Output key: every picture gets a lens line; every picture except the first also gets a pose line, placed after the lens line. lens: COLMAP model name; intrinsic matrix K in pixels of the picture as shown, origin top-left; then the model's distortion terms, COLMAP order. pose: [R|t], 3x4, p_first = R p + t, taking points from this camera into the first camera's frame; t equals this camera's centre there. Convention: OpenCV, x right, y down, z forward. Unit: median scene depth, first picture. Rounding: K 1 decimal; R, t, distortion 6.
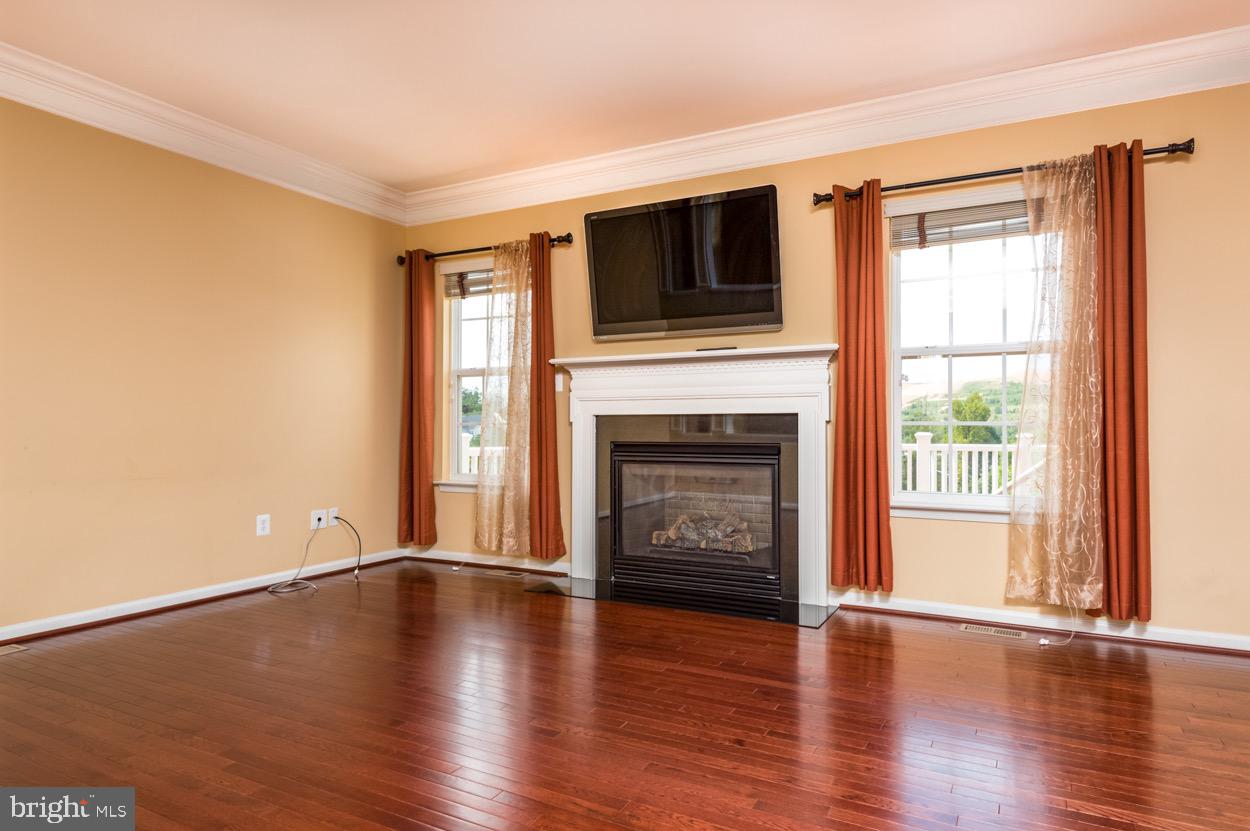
lens RADIAL K [[719.6, 0, 634.5], [0, 719.6, 411.8], [0, 0, 1]] dist [0.021197, -0.003795]
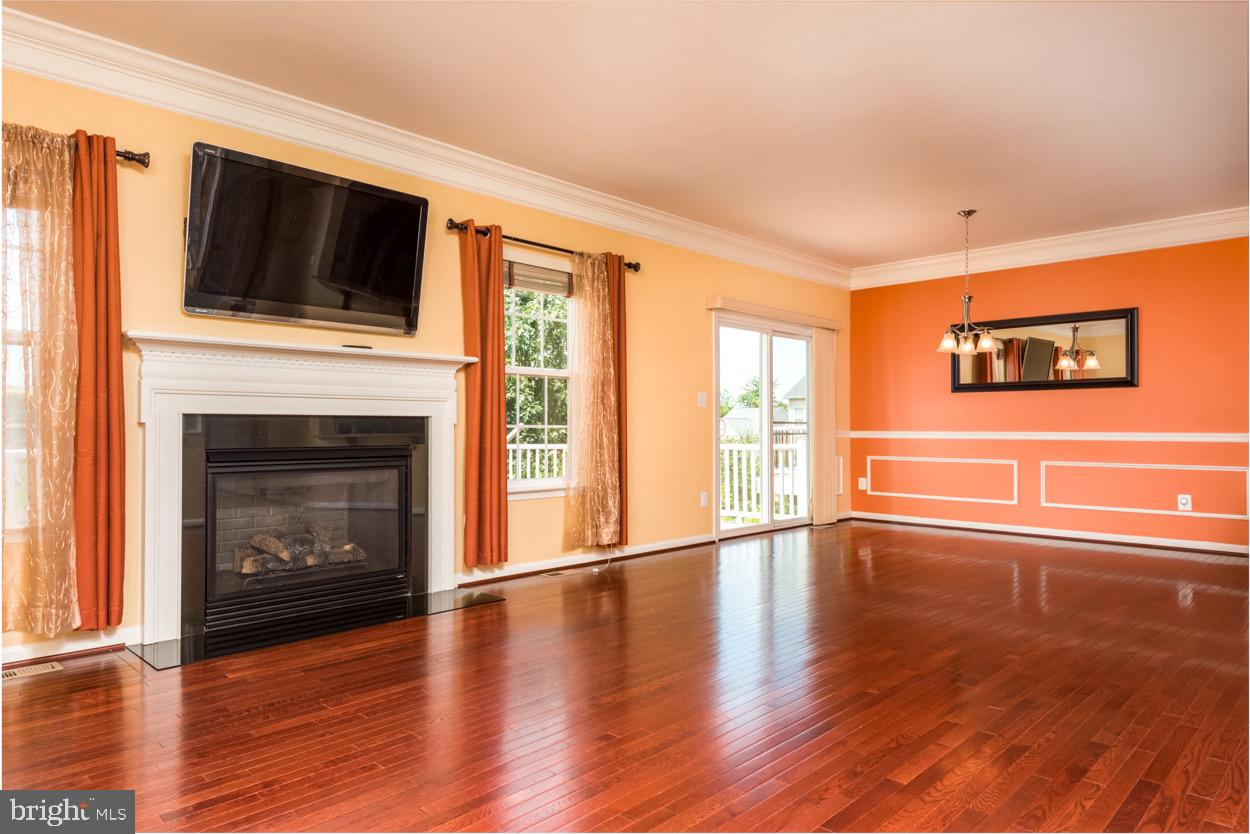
lens RADIAL K [[756.9, 0, 618.7], [0, 756.9, 421.2], [0, 0, 1]] dist [-0.001175, -0.001262]
pose [[0.284152, 0.008392, 0.958742, -0.772218], [-0.017464, 0.999841, -0.003576, 0.007805], [-0.958620, -0.015727, 0.284254, 0.409479]]
